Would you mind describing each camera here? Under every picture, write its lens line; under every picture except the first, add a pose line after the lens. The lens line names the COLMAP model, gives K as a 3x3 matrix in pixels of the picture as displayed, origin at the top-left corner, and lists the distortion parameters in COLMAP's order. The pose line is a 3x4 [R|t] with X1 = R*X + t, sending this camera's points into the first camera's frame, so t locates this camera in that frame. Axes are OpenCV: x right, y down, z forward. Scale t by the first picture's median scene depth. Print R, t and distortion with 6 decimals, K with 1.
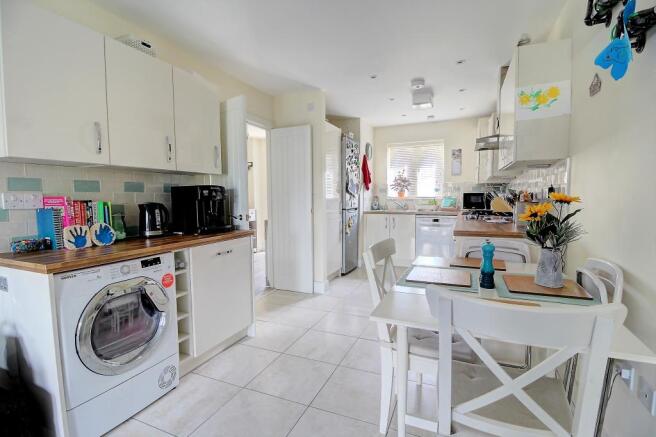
lens RADIAL K [[311.3, 0, 323.9], [0, 311.3, 219.9], [0, 0, 1]] dist [-0.003044, -0.000956]
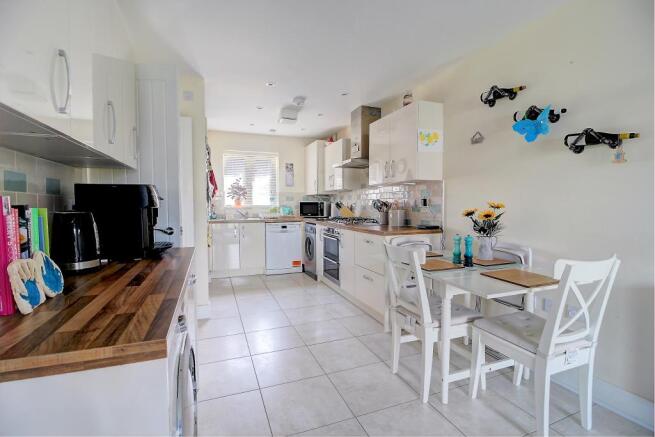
lens RADIAL K [[310.8, 0, 325.1], [0, 310.8, 219.9], [0, 0, 1]] dist [-0.003044, -0.000956]
pose [[0.705718, -0.027714, 0.707950, -0.295039], [0.049236, 0.998737, -0.009984, -0.005376], [-0.706780, 0.041902, 0.706192, 0.132270]]
